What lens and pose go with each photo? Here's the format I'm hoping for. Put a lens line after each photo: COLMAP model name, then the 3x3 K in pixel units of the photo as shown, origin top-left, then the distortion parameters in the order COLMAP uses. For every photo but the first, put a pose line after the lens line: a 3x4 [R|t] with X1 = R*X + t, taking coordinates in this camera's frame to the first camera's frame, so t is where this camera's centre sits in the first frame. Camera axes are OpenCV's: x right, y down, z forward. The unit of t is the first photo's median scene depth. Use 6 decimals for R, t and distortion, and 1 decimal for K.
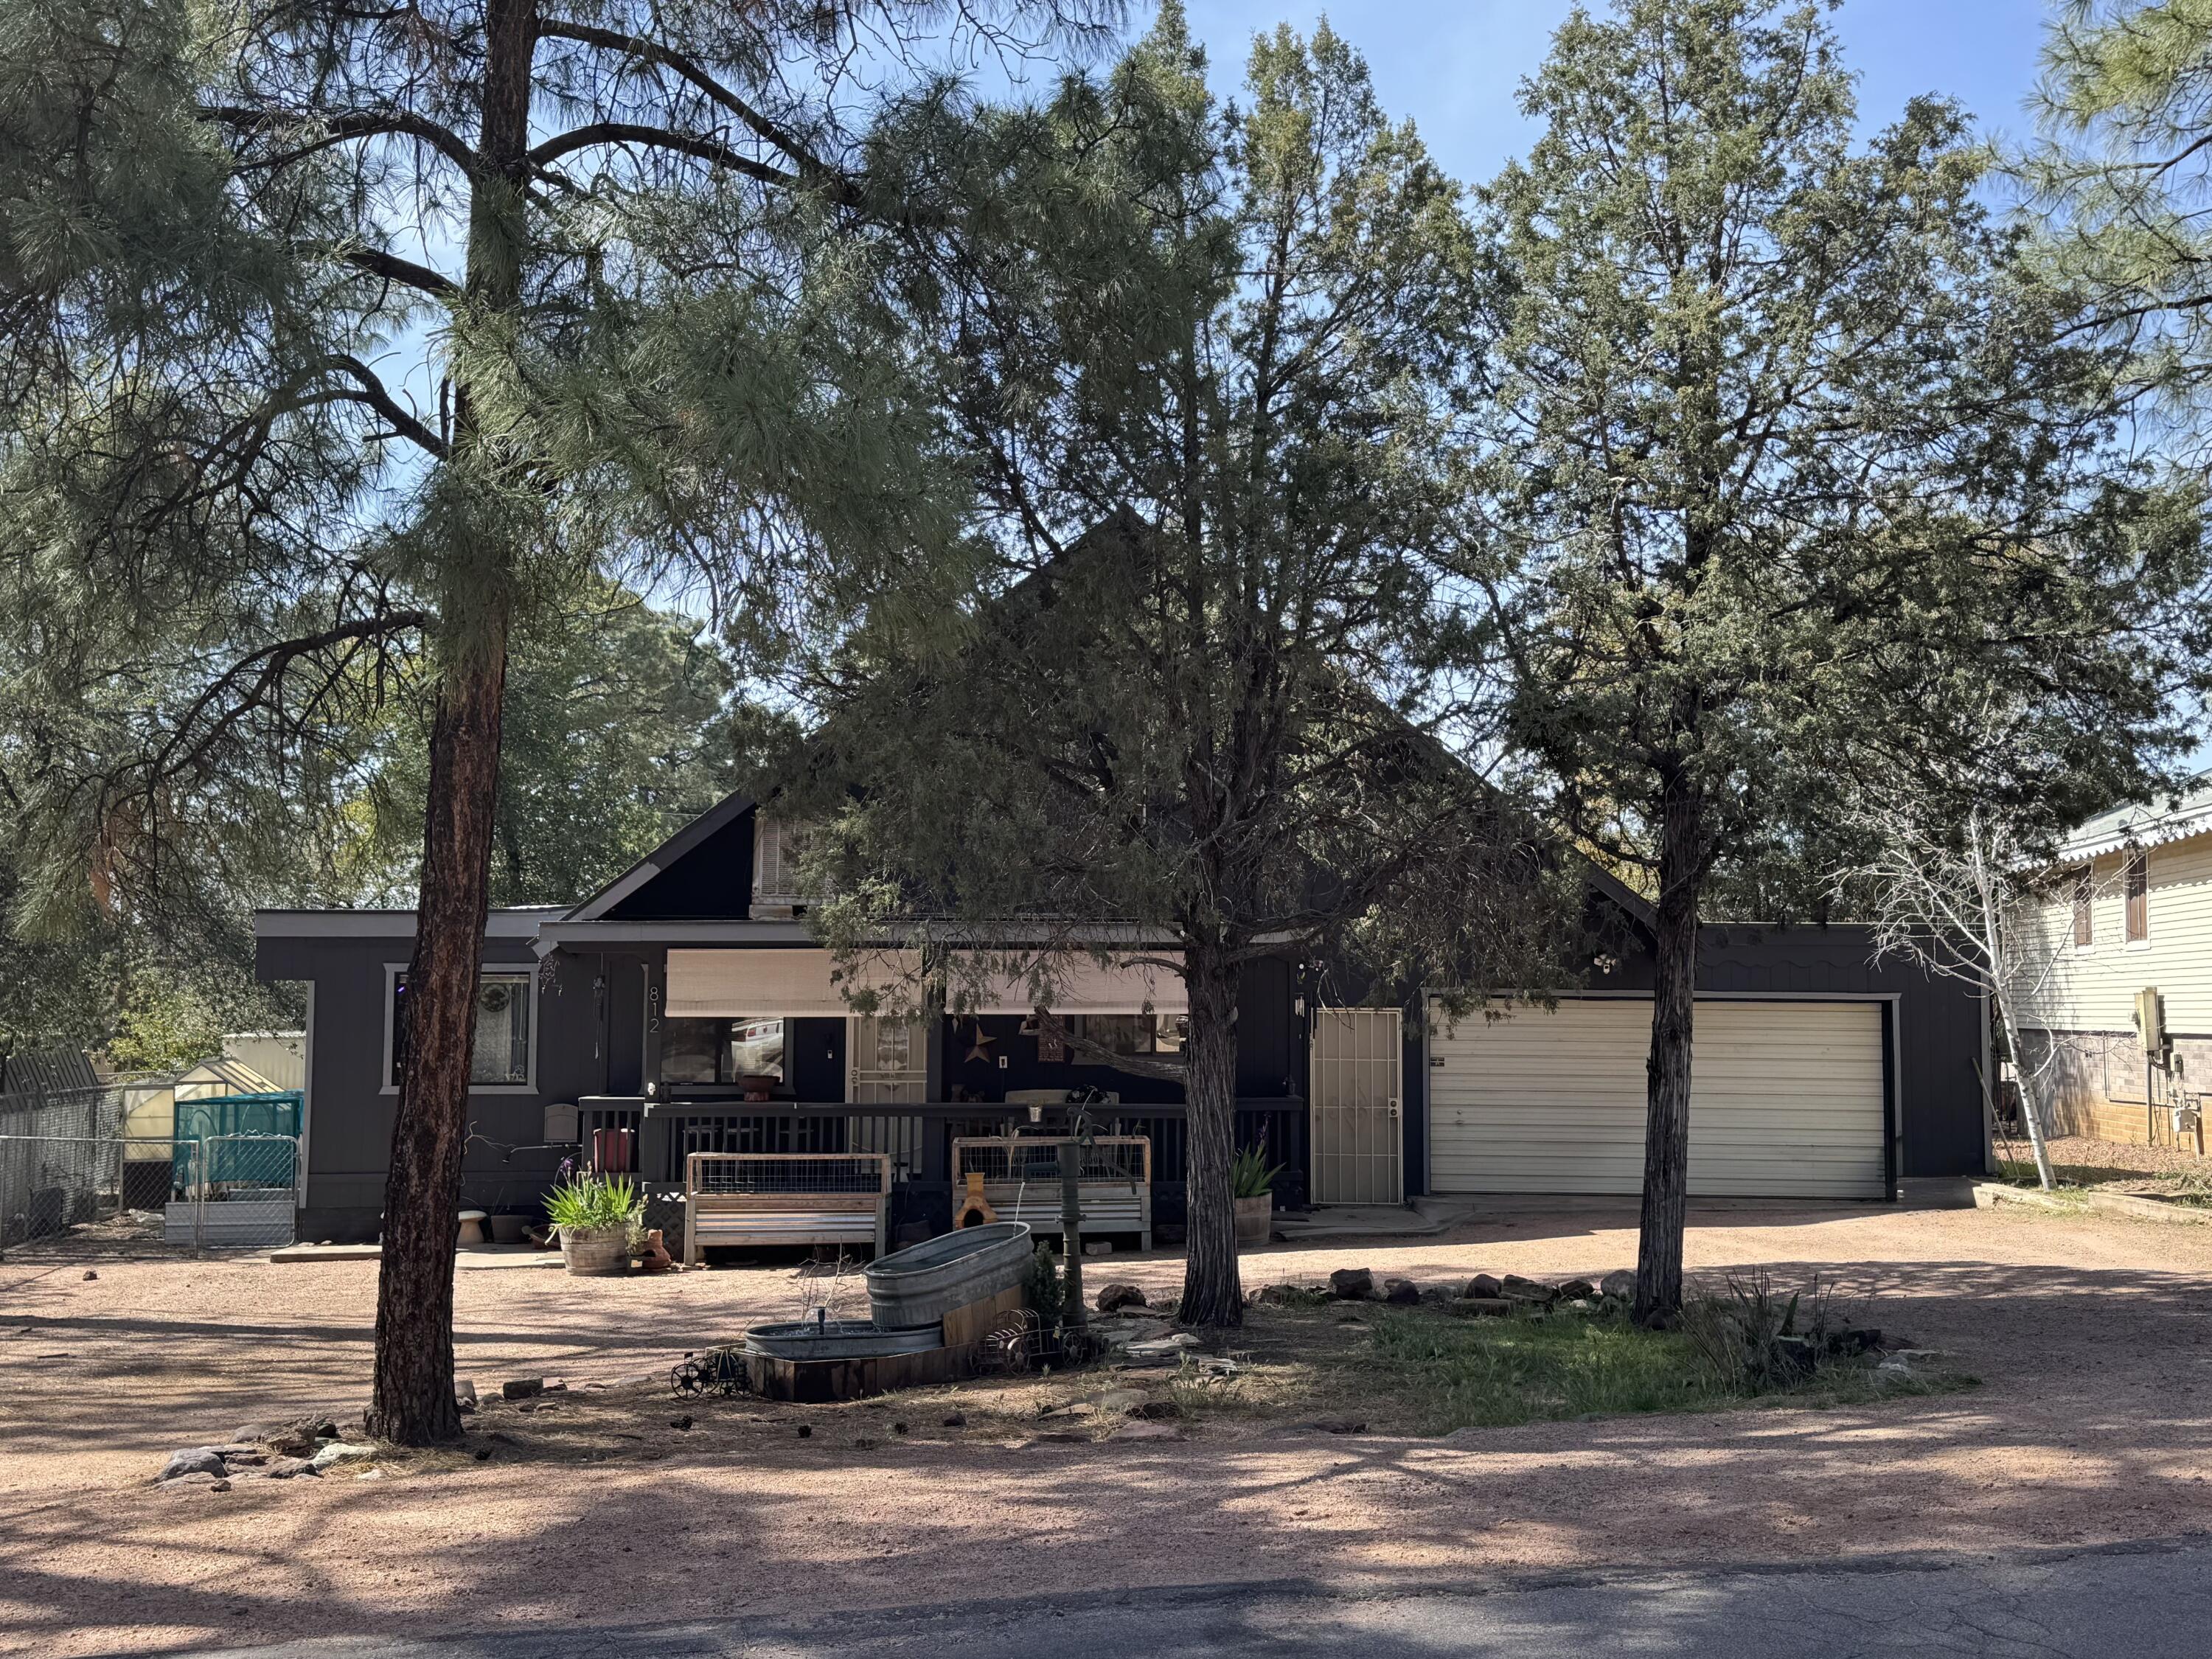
lens RADIAL K [[2401.6, 0, 1105.8], [0, 2401.6, 836.2], [0, 0, 1]] dist [0.028992, 0.000000]
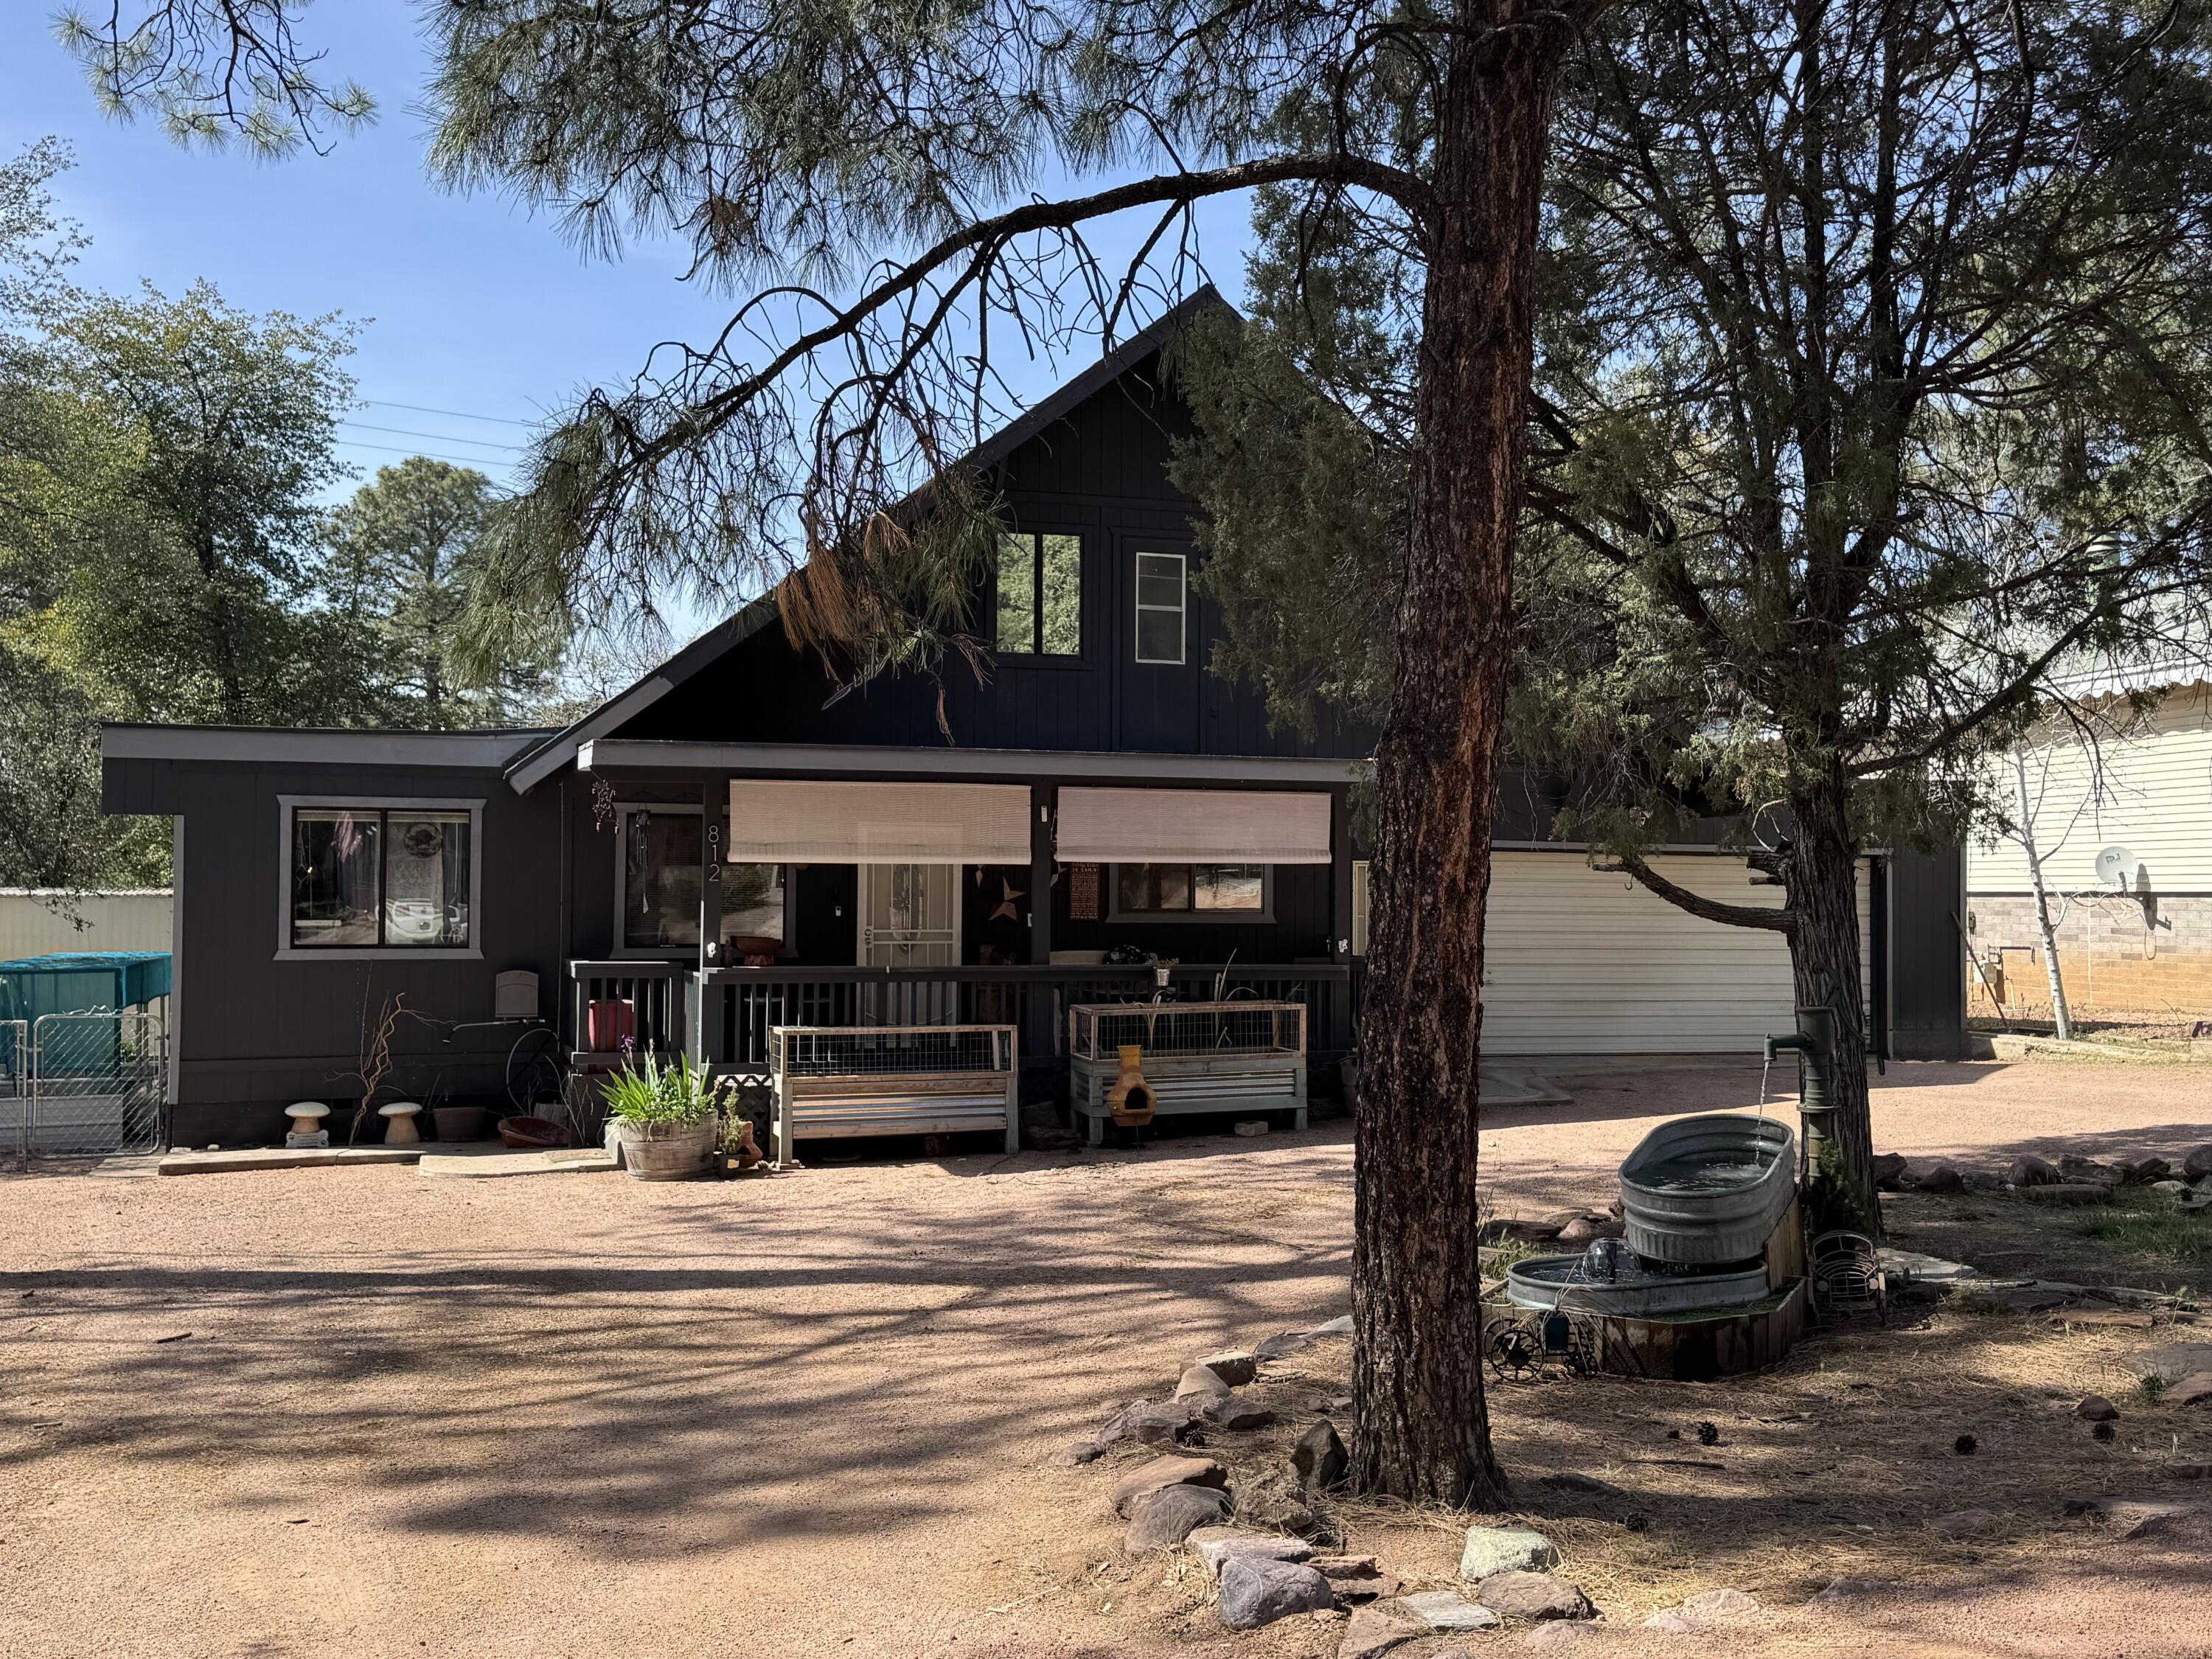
lens RADIAL K [[2117.7, 0, 1106.6], [0, 2117.7, 821.8], [0, 0, 1]] dist [0.002380, 0.000000]
pose [[0.947597, 0.015214, 0.319105, -0.291651], [-0.027462, 0.999047, 0.033918, 0.033345], [-0.318285, -0.040904, 0.947112, 0.276441]]
